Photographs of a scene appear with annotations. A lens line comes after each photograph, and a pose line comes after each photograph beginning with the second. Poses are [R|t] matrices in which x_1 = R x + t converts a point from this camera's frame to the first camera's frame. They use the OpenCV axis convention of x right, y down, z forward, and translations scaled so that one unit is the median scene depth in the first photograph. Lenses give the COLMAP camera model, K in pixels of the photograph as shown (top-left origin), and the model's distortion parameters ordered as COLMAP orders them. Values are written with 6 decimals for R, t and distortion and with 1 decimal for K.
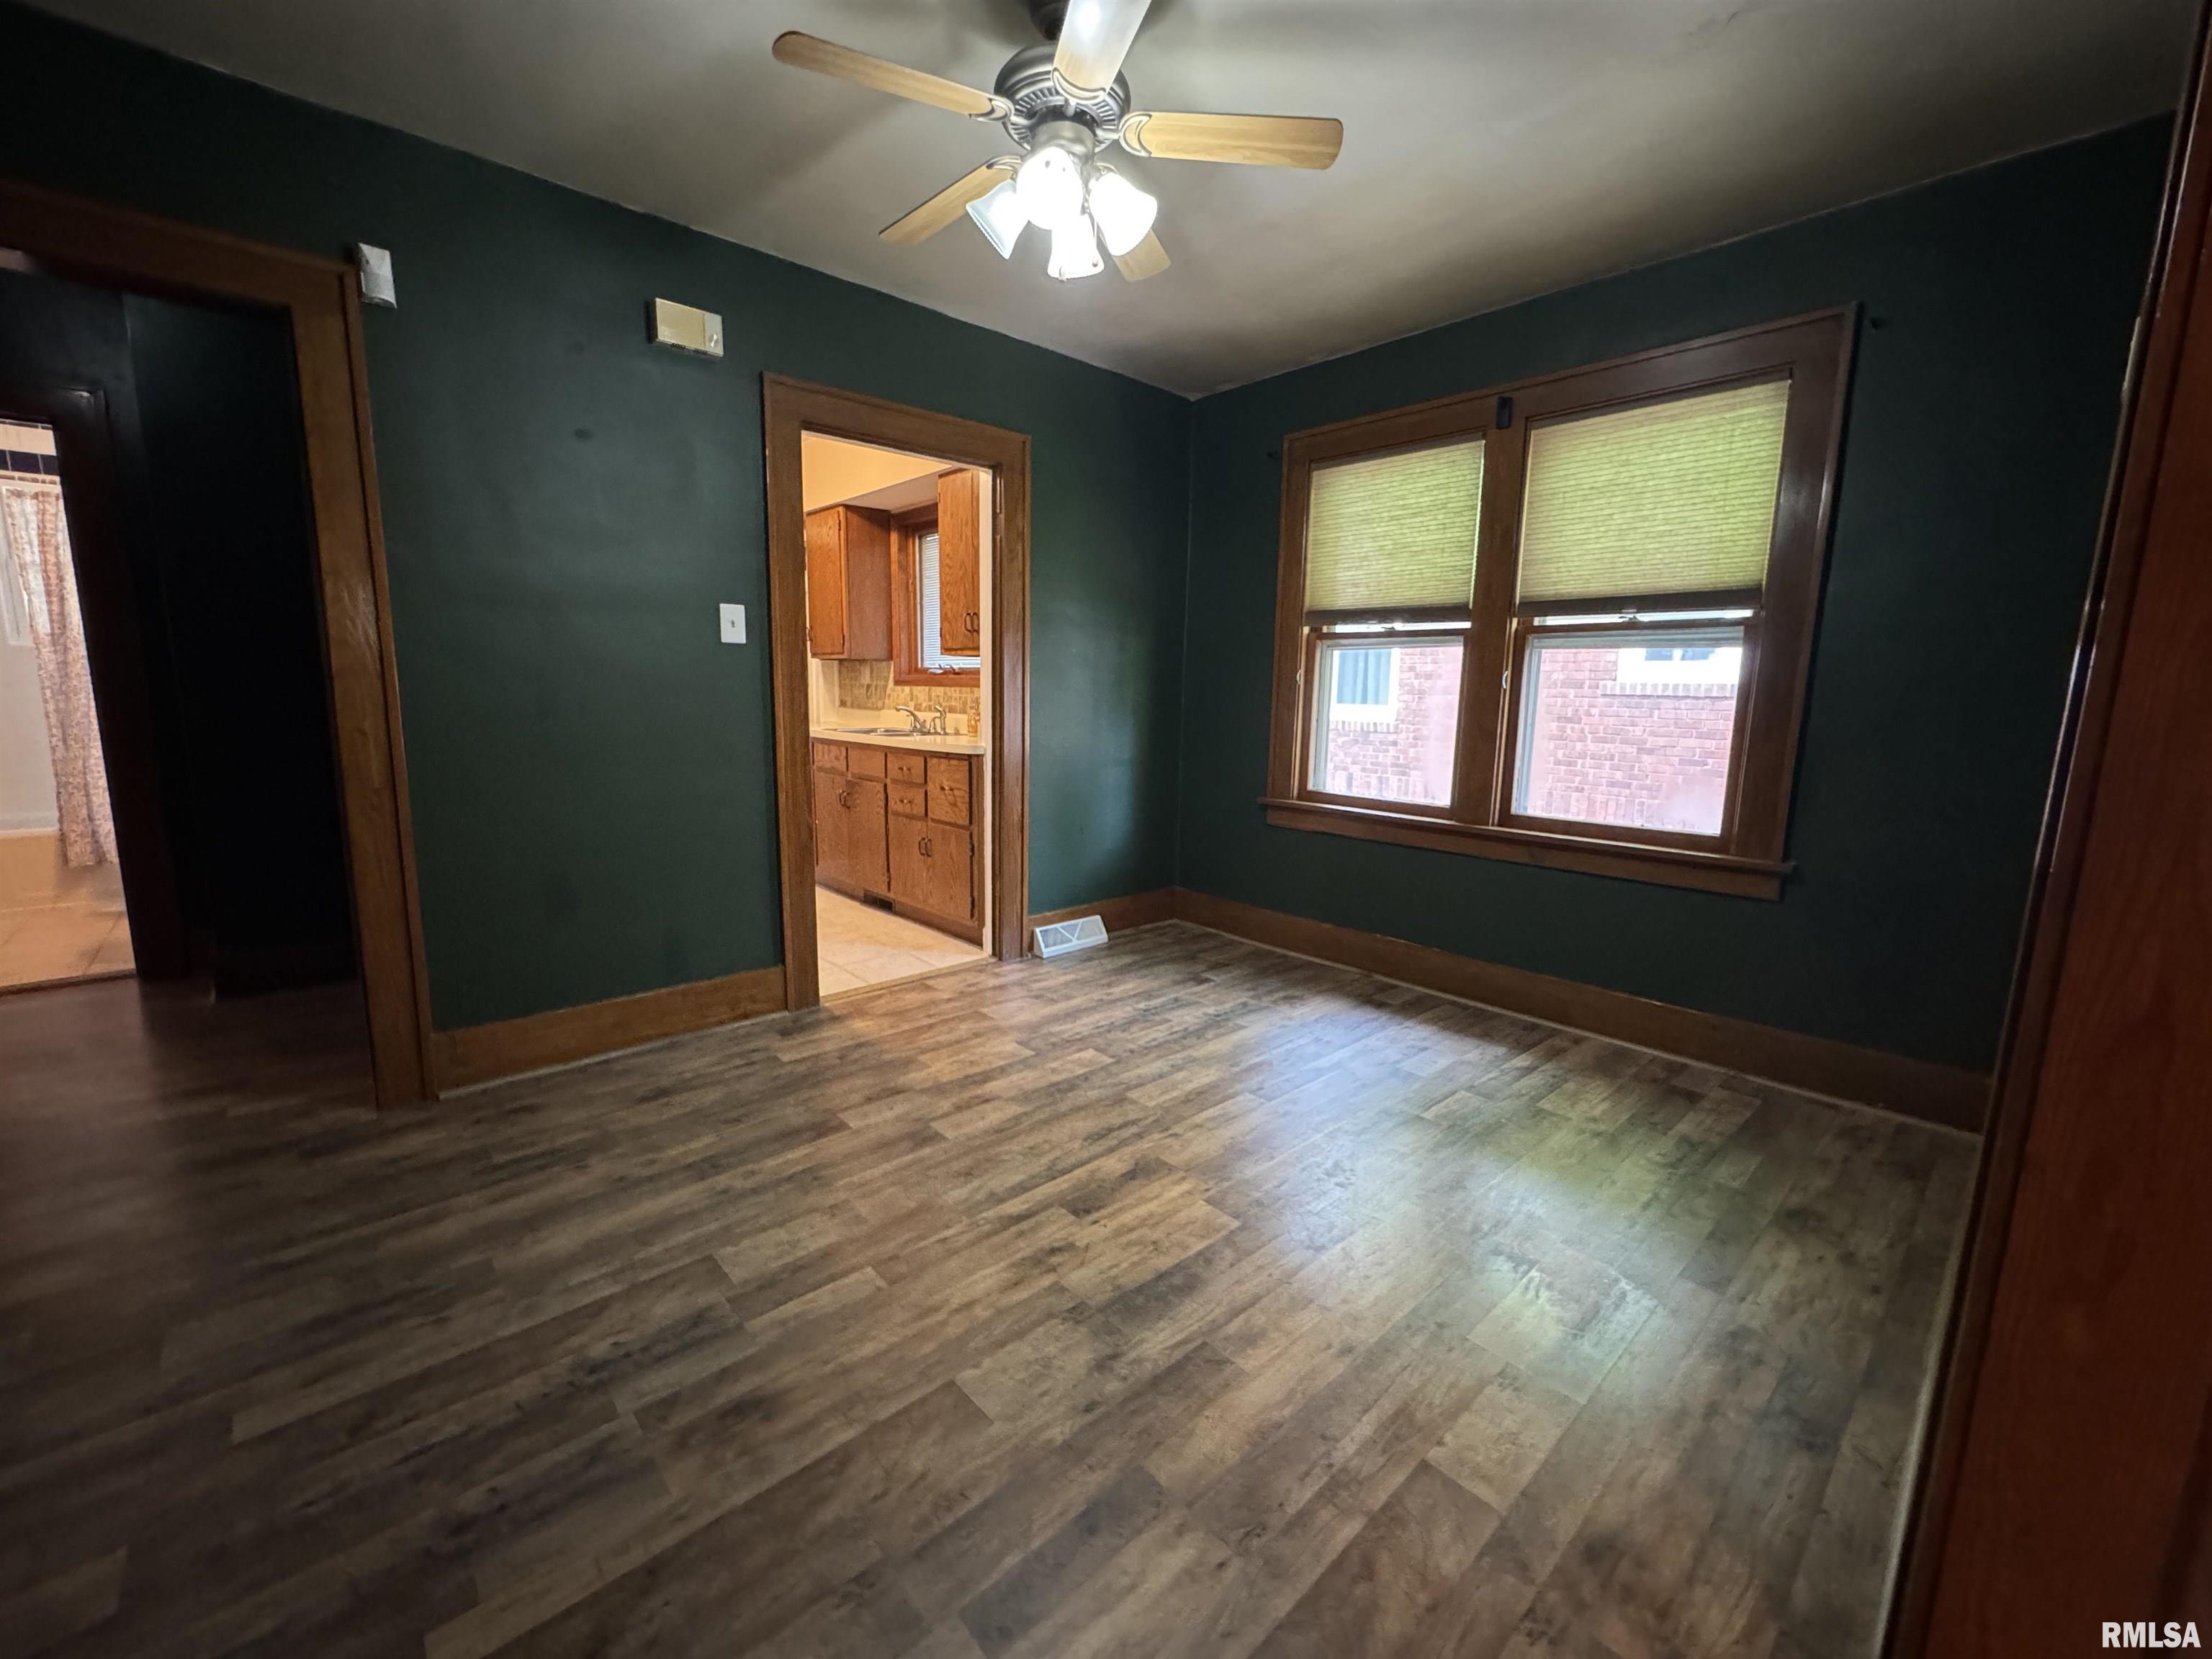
lens RADIAL K [[887.2, 0, 1099.4], [0, 887.2, 846.4], [0, 0, 1]] dist [-0.003113, 0.000474]
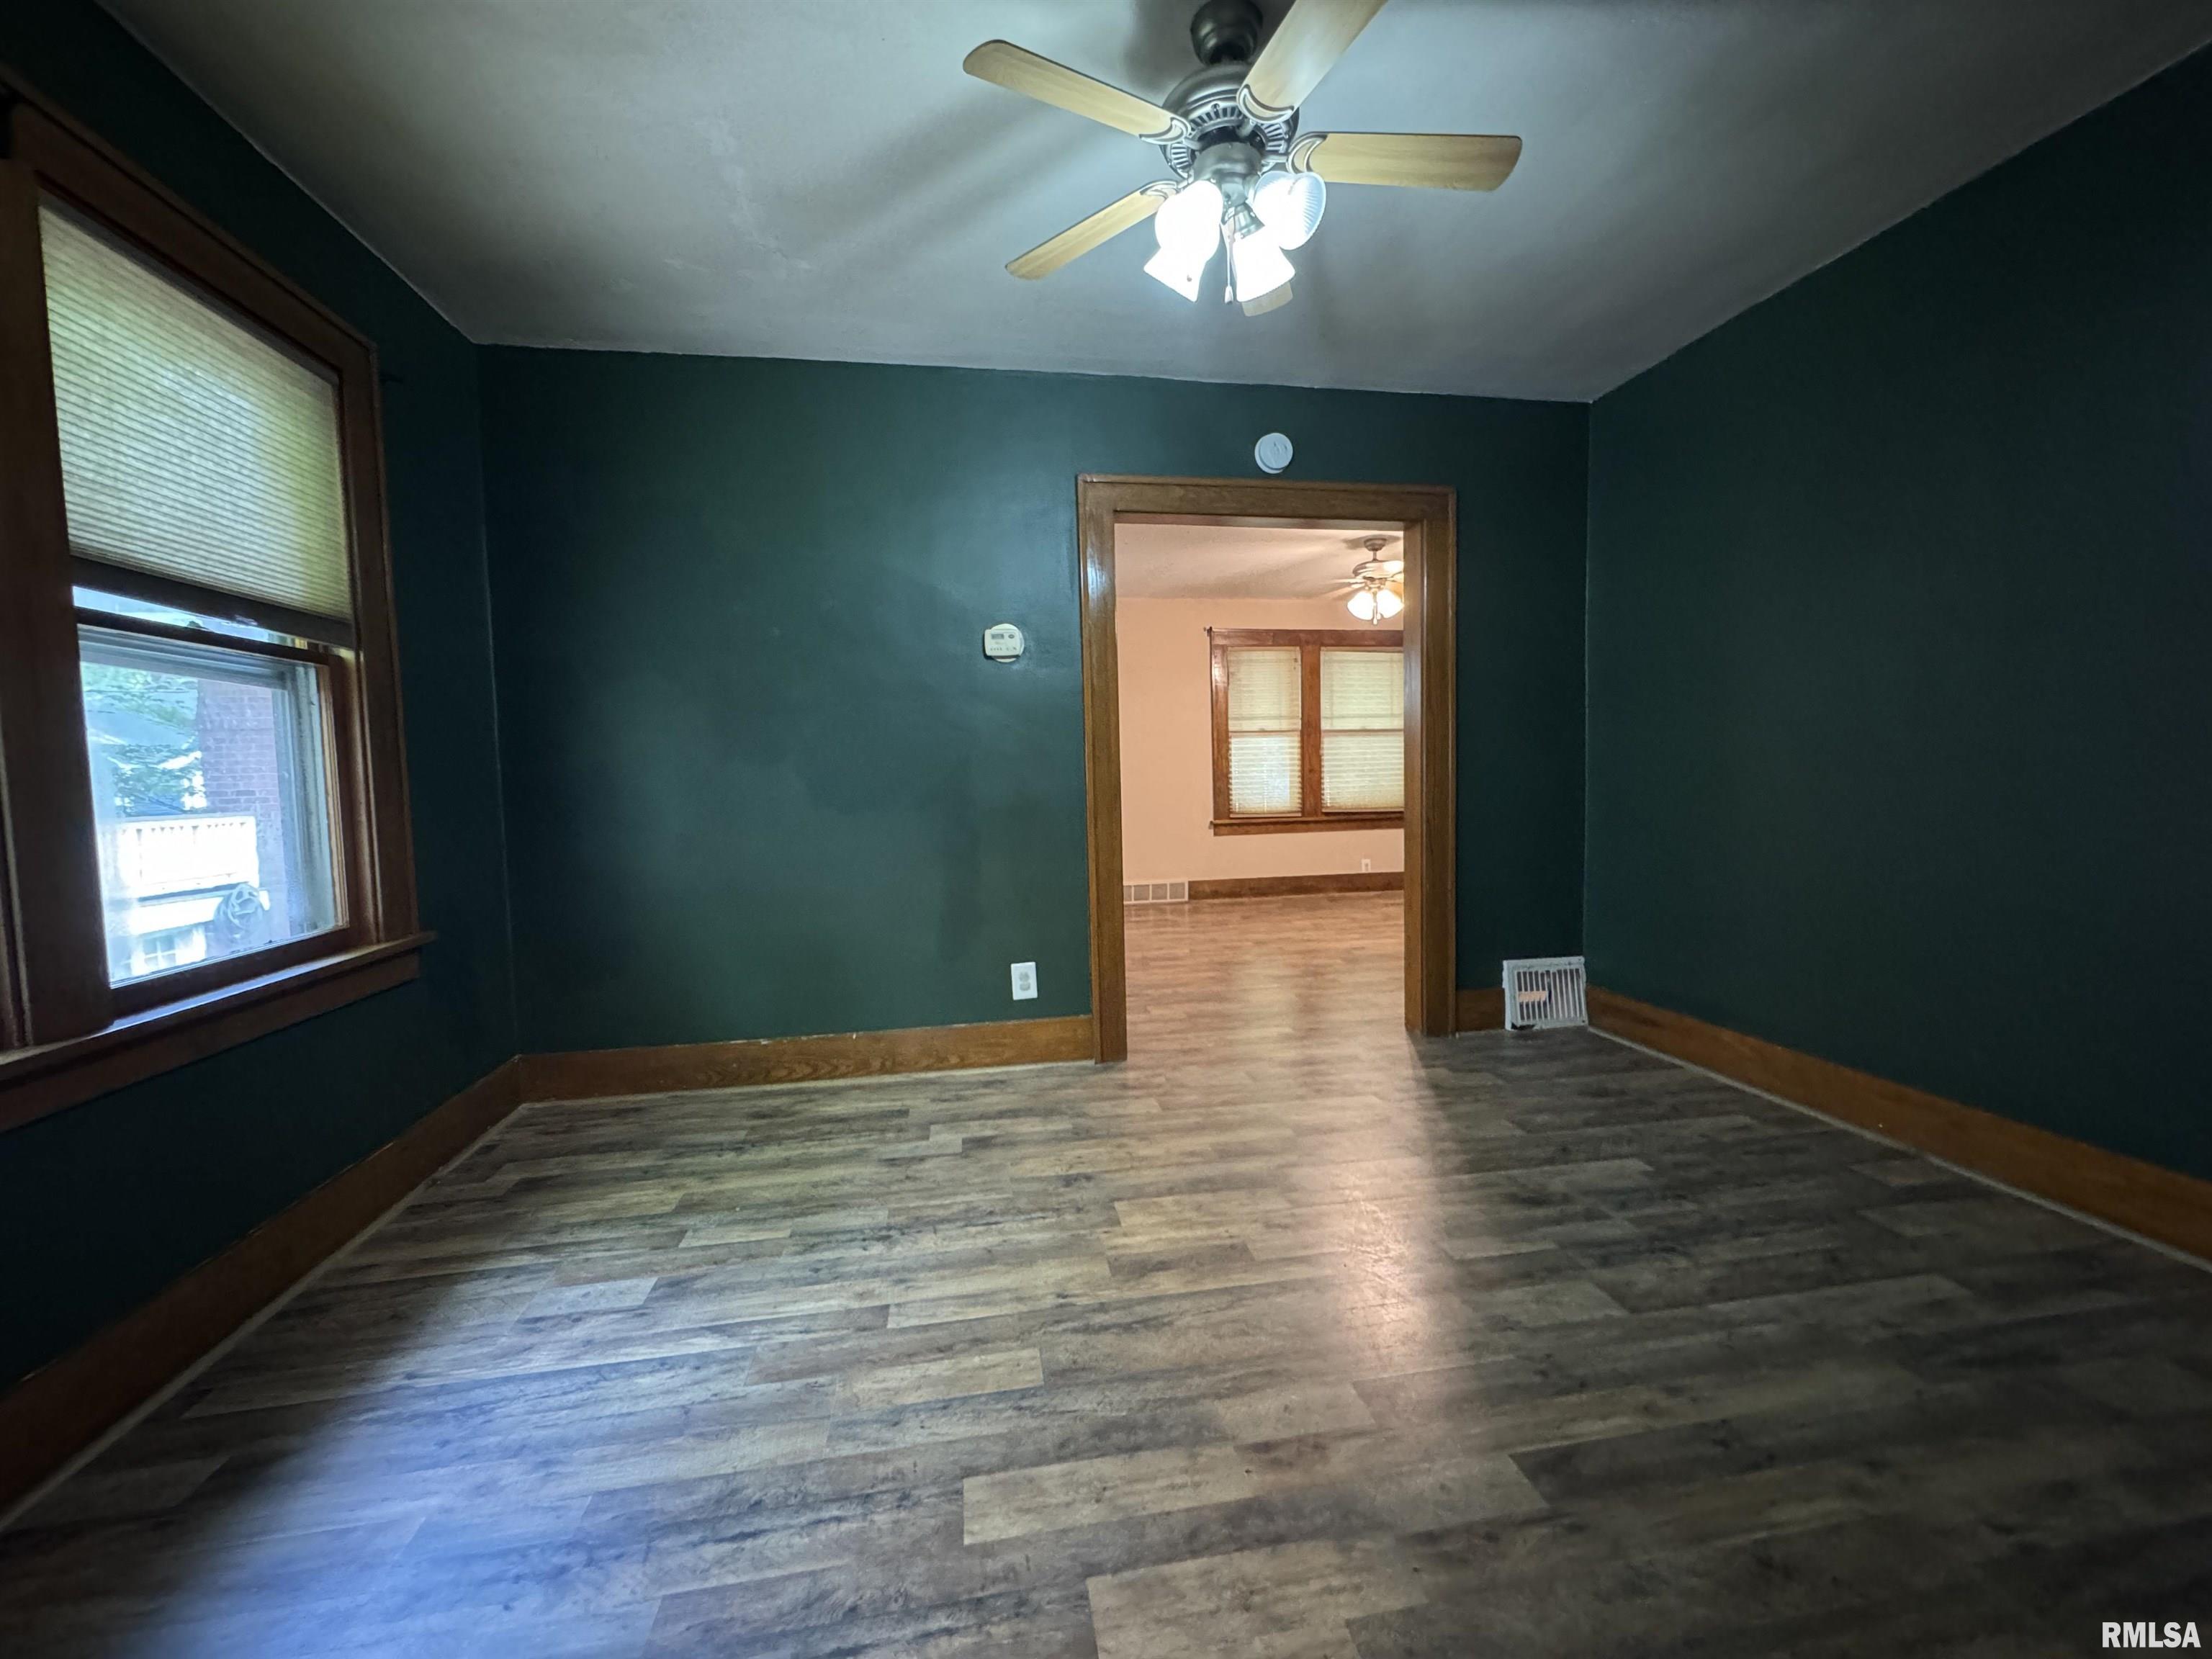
lens RADIAL K [[887.2, 0, 1115.2], [0, 887.2, 824.3], [0, 0, 1]] dist [-0.003113, 0.000474]
pose [[-0.851302, -0.027375, 0.523961, -0.281037], [0.101069, 0.971379, 0.214962, -0.191216], [-0.514849, 0.235954, -0.824170, 1.213661]]
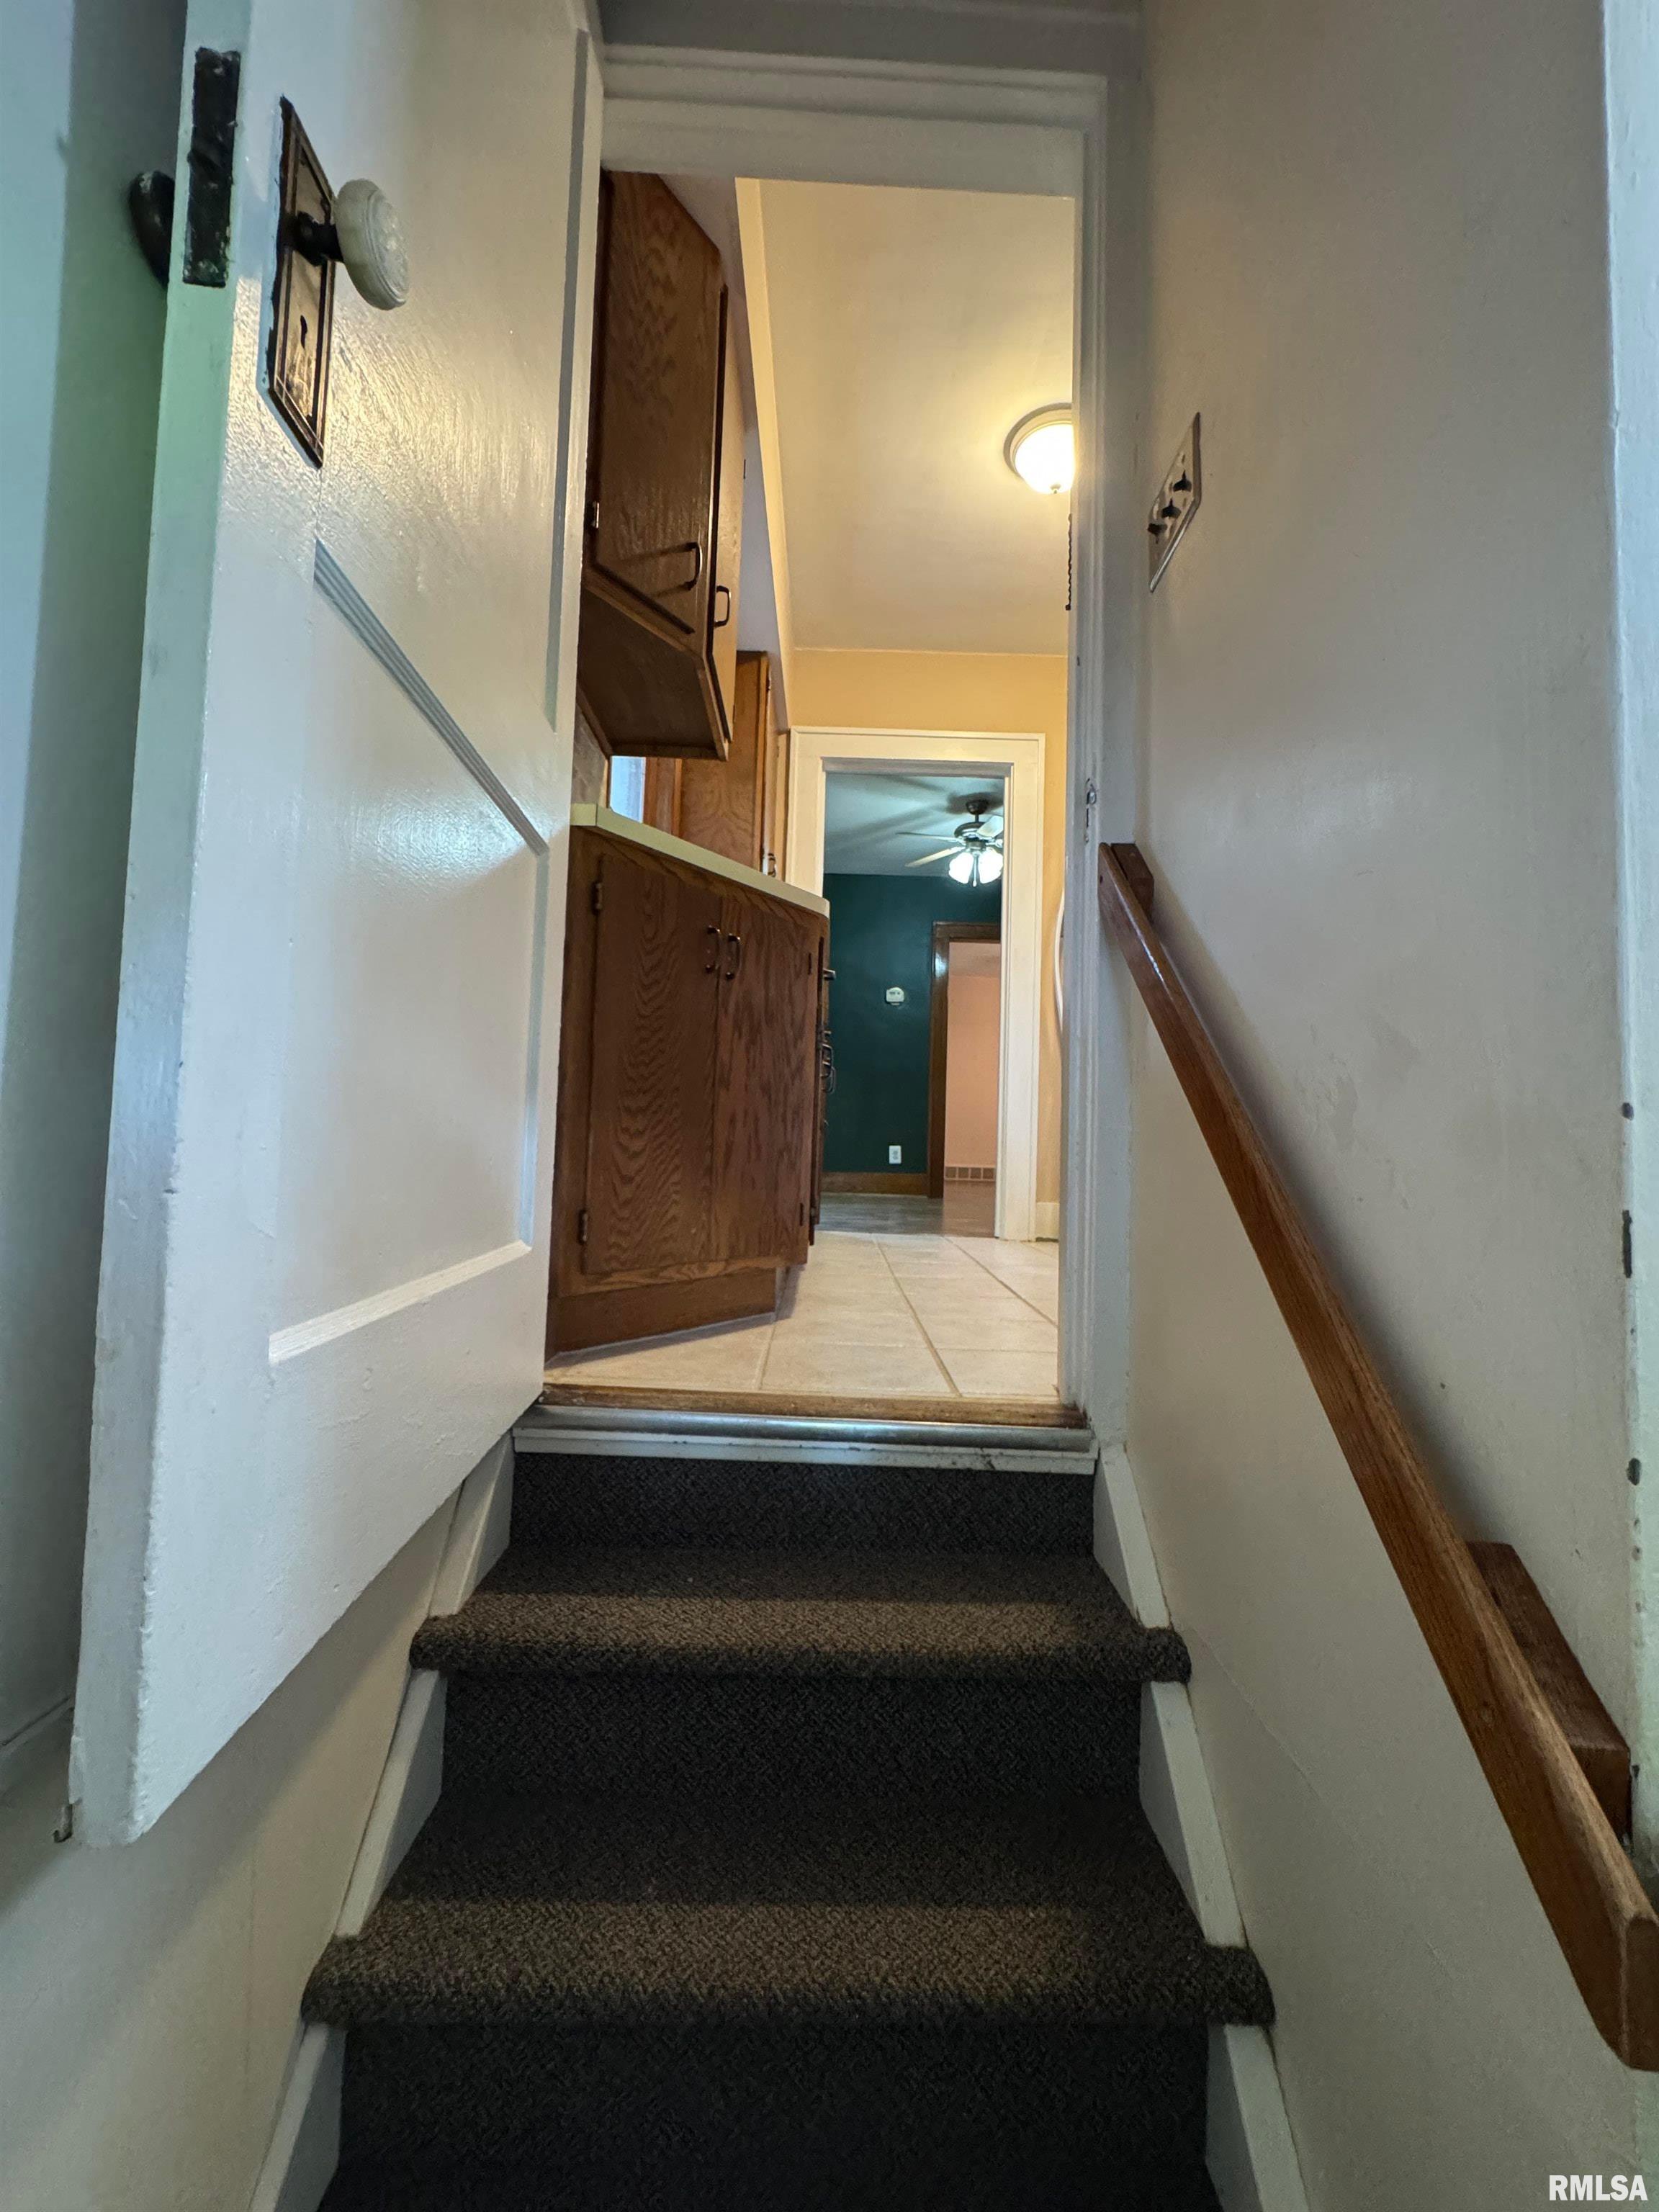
lens RADIAL K [[887.2, 0, 836.9], [0, 887.2, 1095.4], [0, 0, 1]] dist [-0.003113, 0.000474]
pose [[-0.748639, -0.006325, 0.662947, -1.035726], [0.073976, 0.992913, 0.093010, -0.154321], [-0.658837, 0.118673, -0.742866, 2.215502]]
